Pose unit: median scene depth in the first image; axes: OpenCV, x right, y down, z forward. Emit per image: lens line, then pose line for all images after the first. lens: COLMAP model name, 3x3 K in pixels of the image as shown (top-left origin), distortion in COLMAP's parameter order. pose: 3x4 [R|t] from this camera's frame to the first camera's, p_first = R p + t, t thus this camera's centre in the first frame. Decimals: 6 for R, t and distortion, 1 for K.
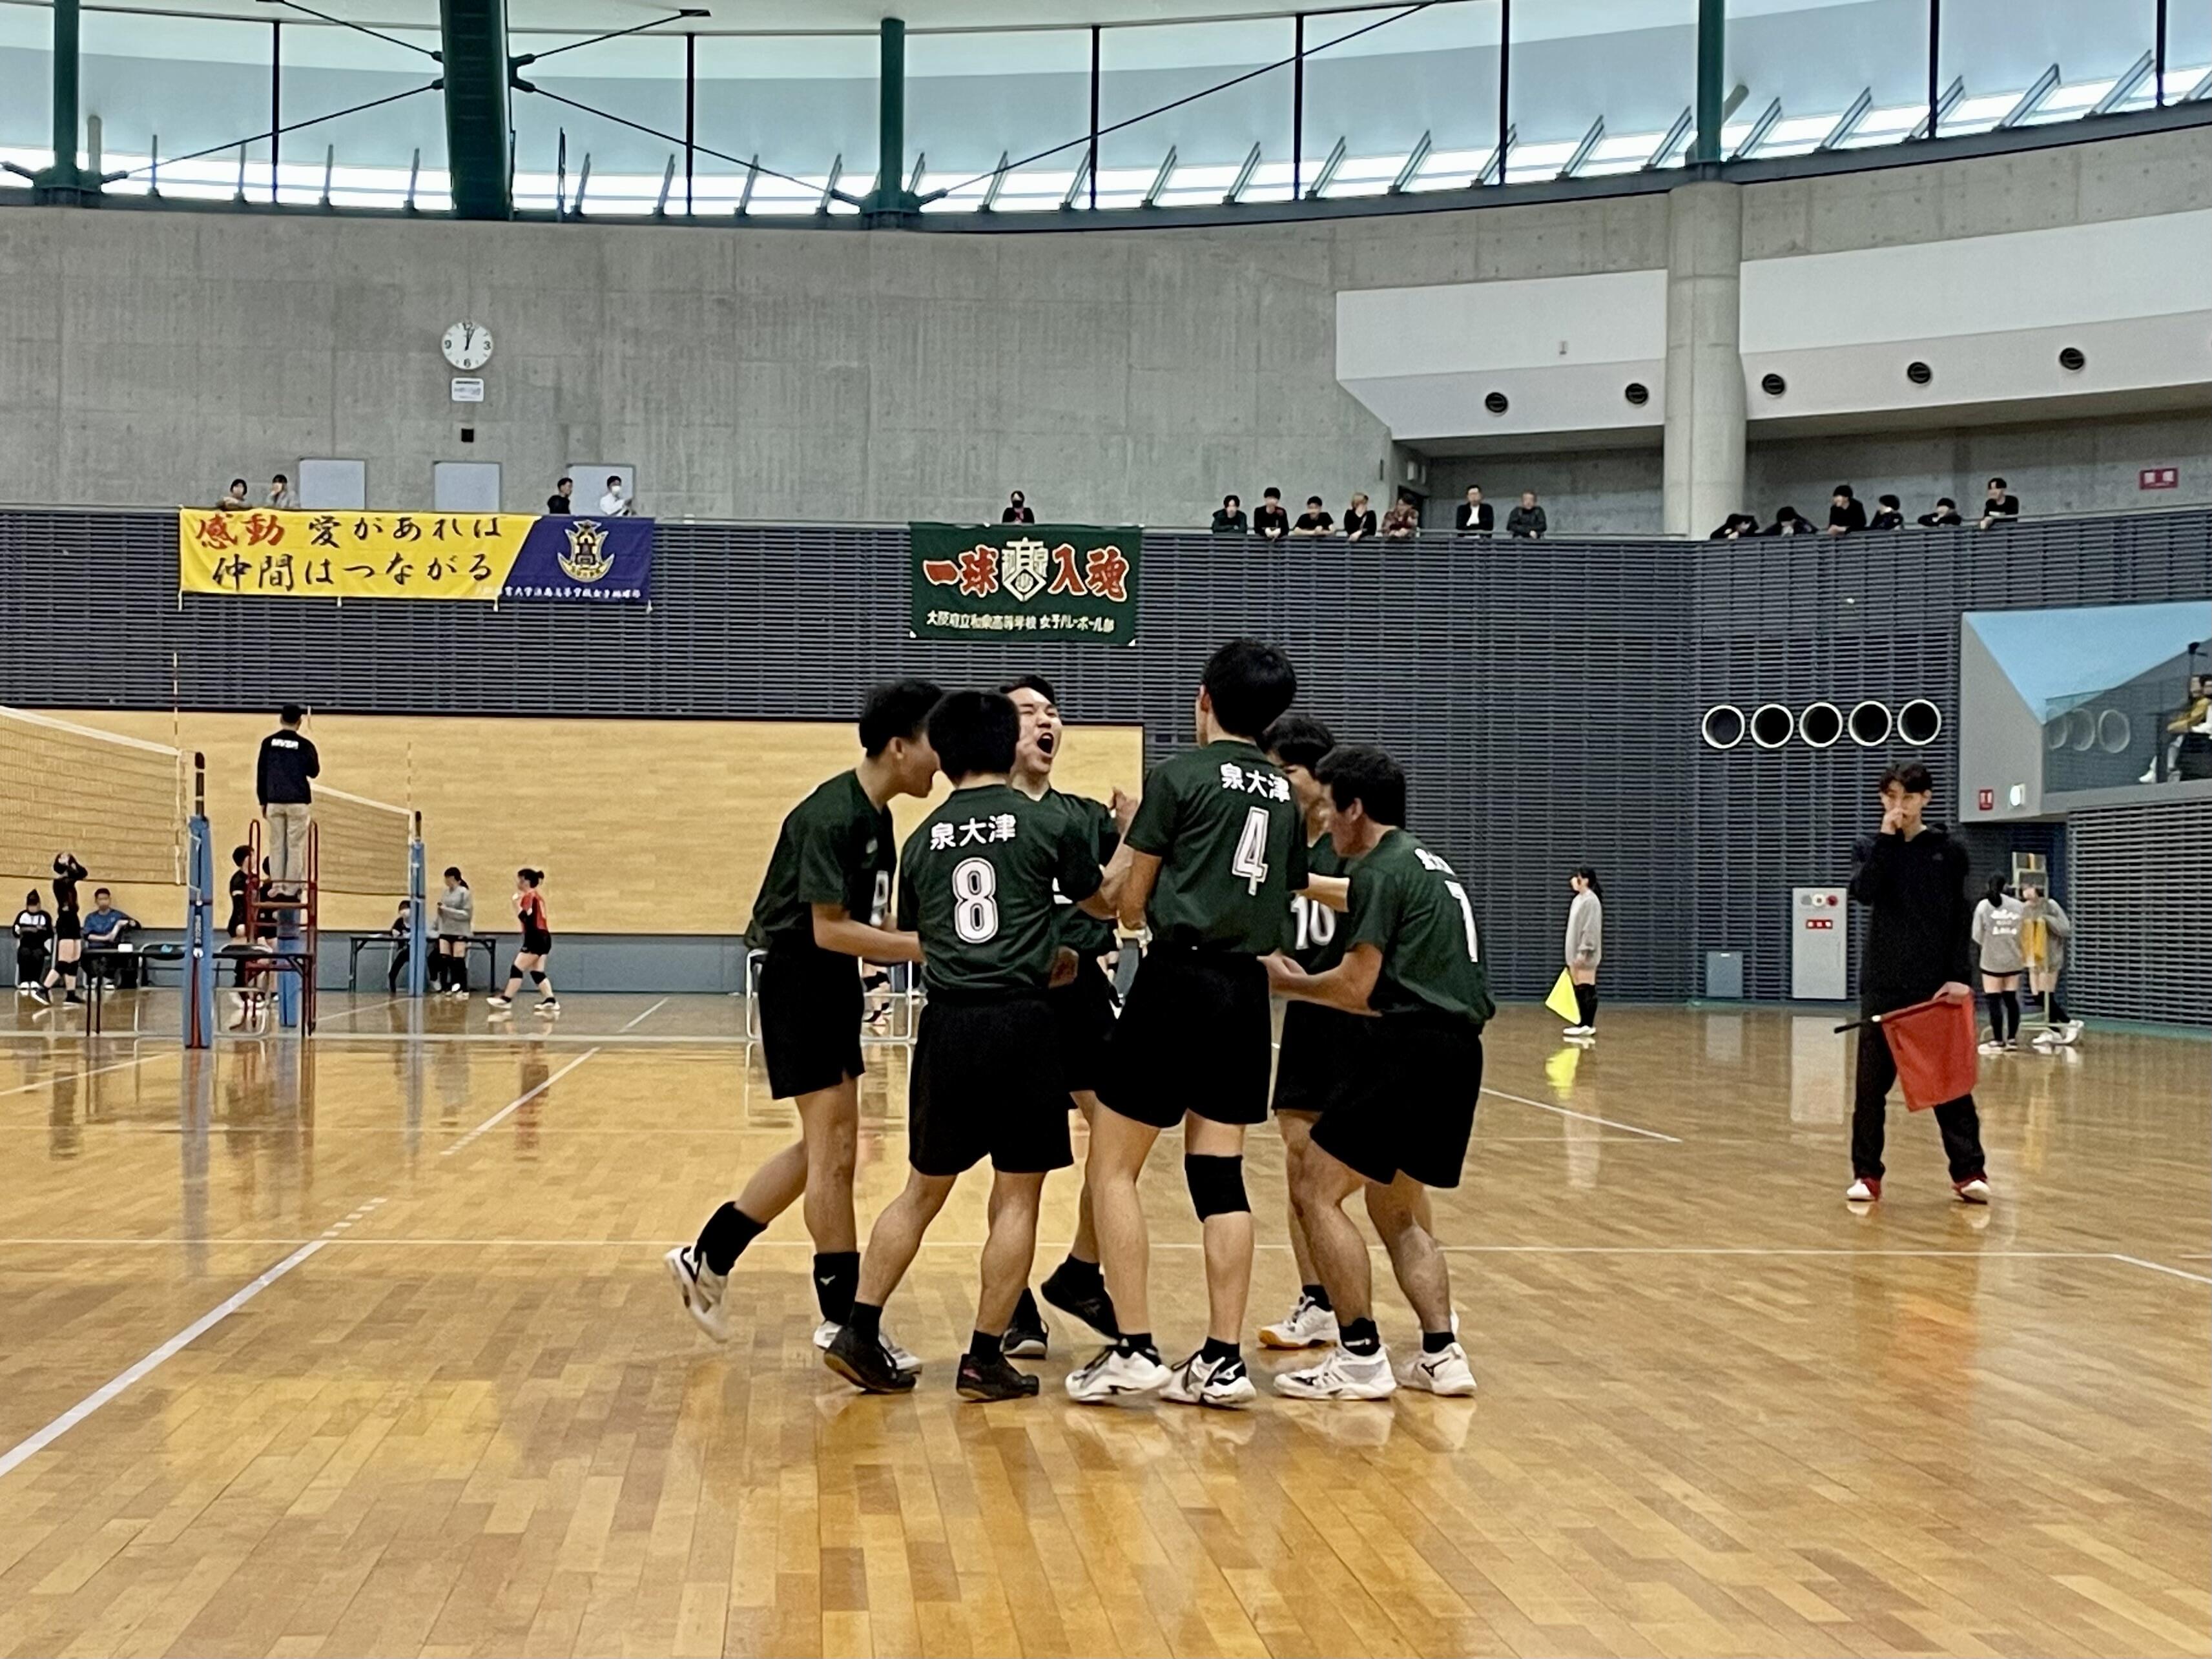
lens RADIAL K [[3621.5, 0, 1014.8], [0, 3621.5, 881.4], [0, 0, 1]] dist [0.162167, -0.428295]
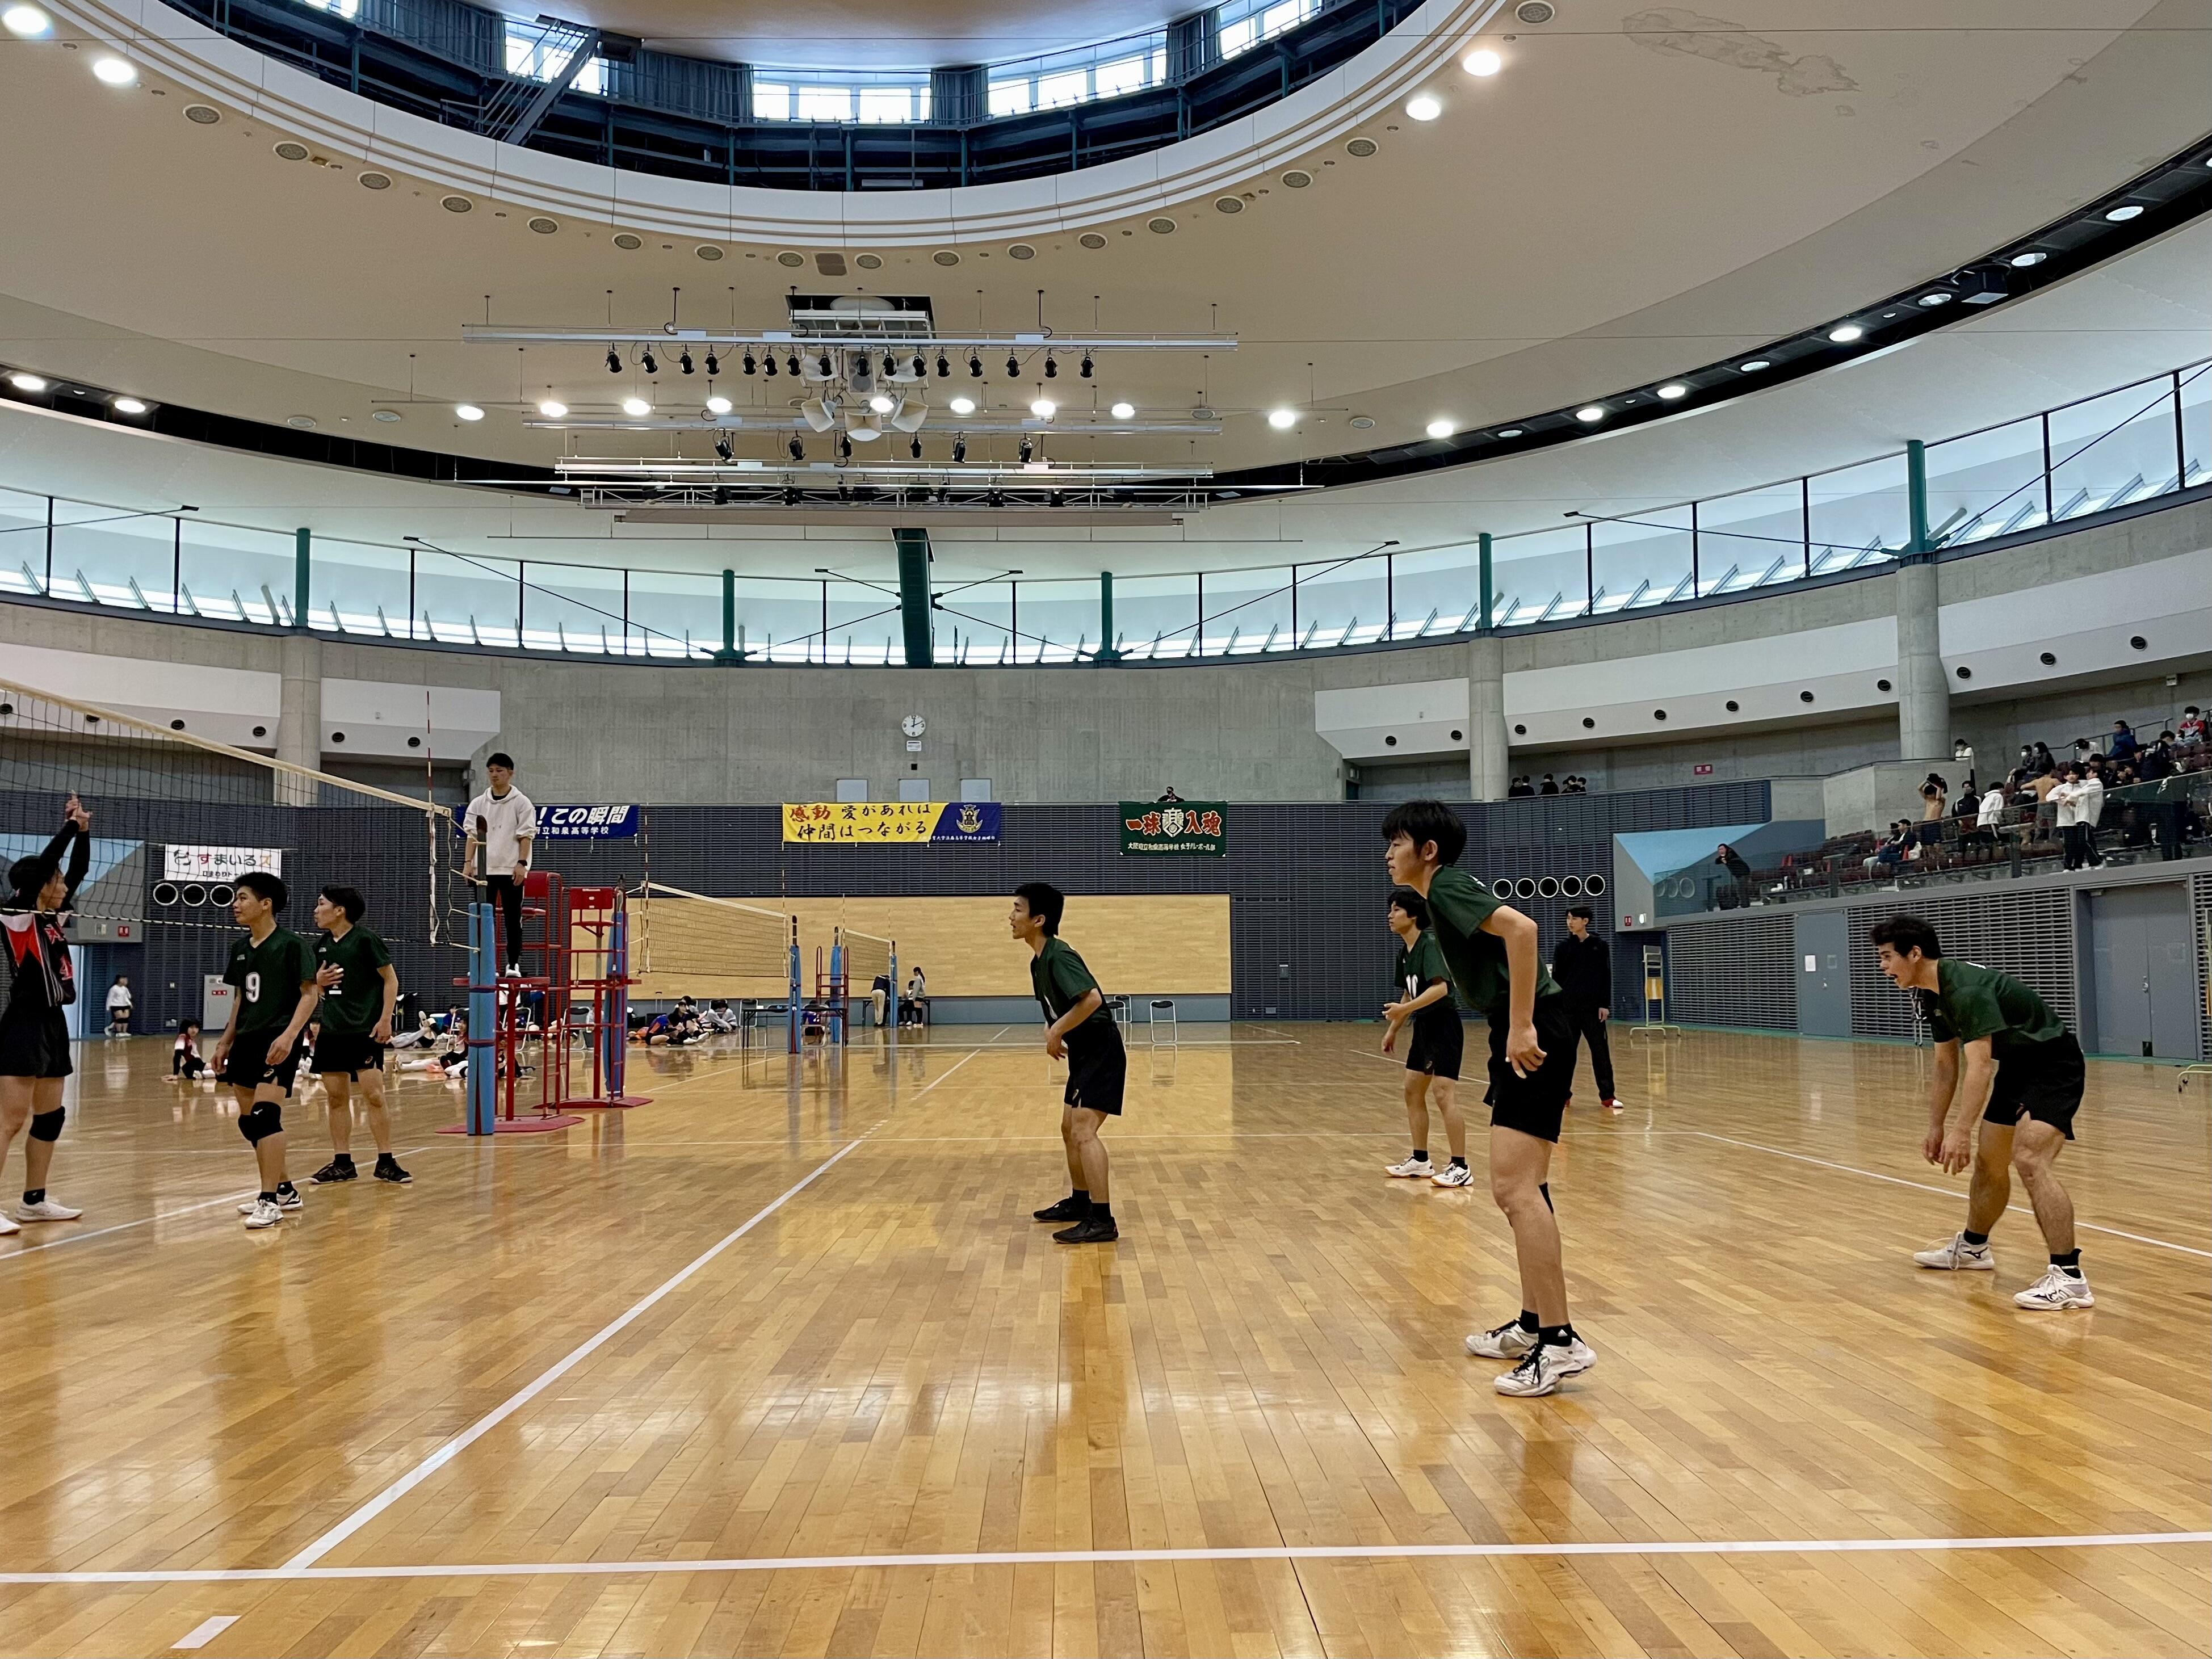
lens RADIAL K [[1705.1, 0, 1130.4], [0, 1705.1, 867.6], [0, 0, 1]] dist [0.117978, -0.177979]
pose [[0.999556, -0.021399, -0.020749, -0.002157], [0.020126, 0.998011, -0.059740, 0.000574], [0.021986, 0.059296, 0.997998, -0.006825]]
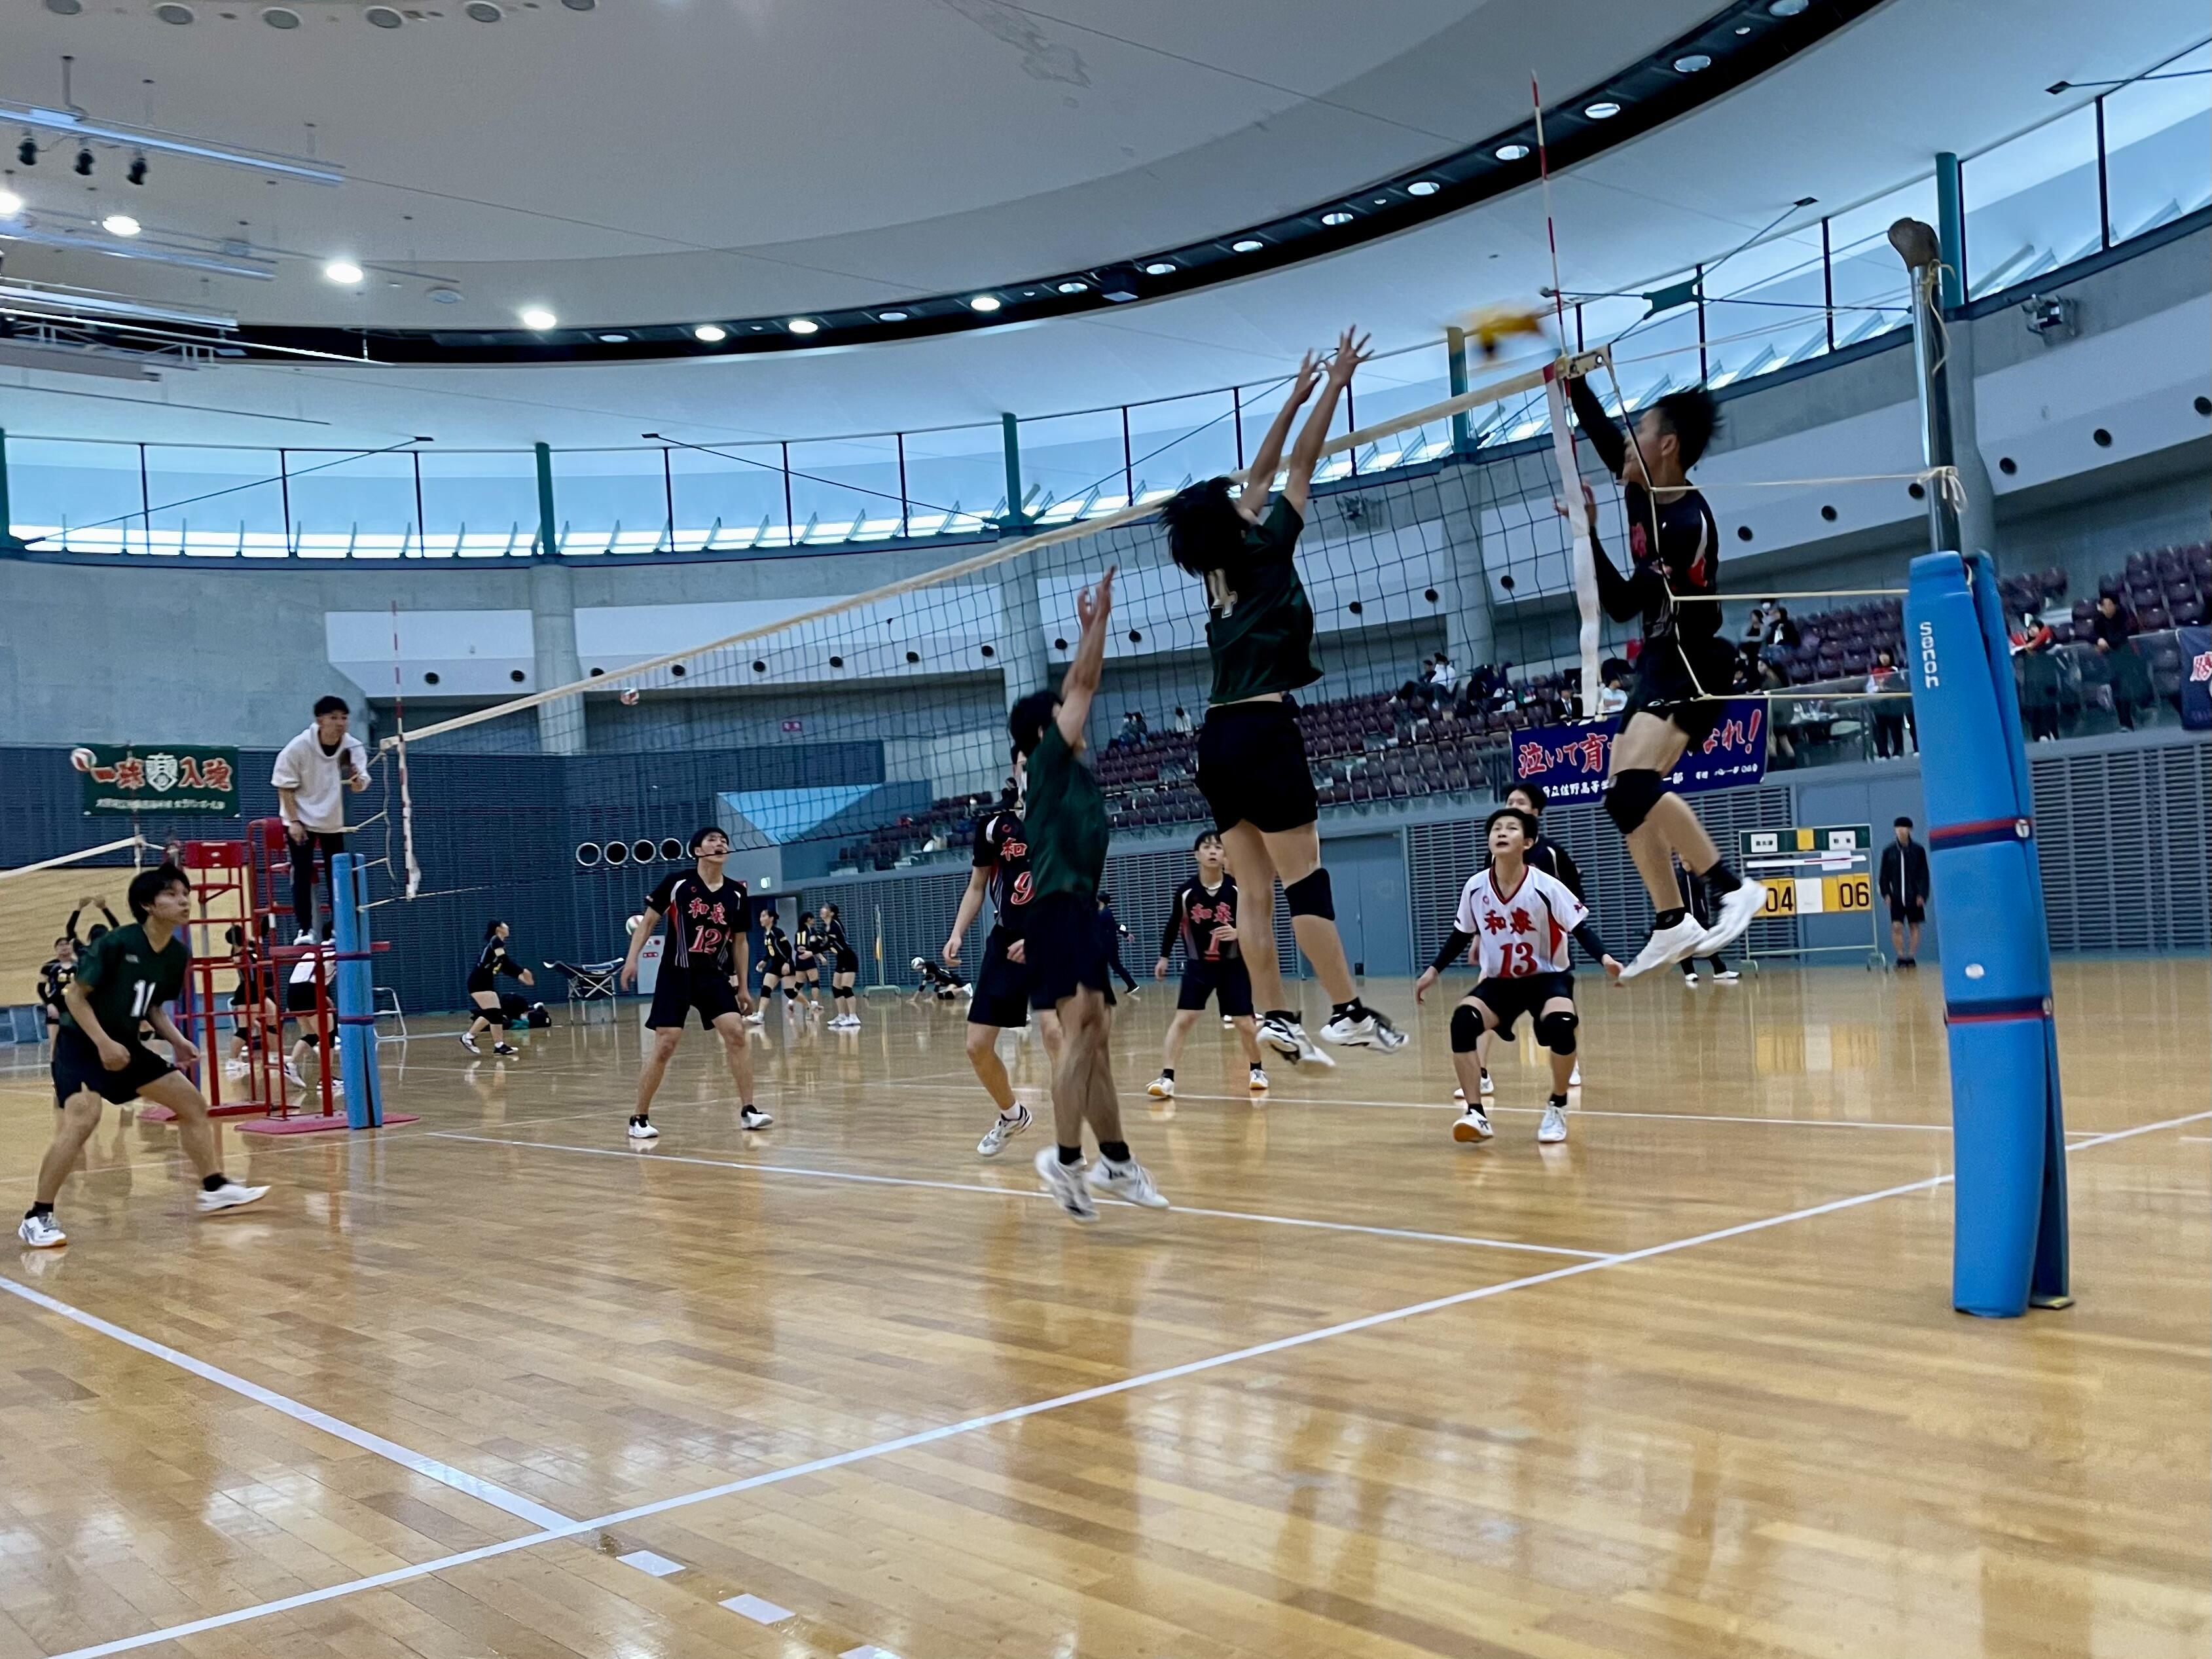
lens RADIAL K [[1986.4, 0, 1228.4], [0, 1986.4, 927.5], [0, 0, 1]] dist [0.119887, -0.132009]
pose [[0.781645, -0.058523, 0.620972, -0.198220], [0.061901, 0.997952, 0.016134, -0.000818], [-0.620644, 0.025827, 0.783667, -0.021283]]
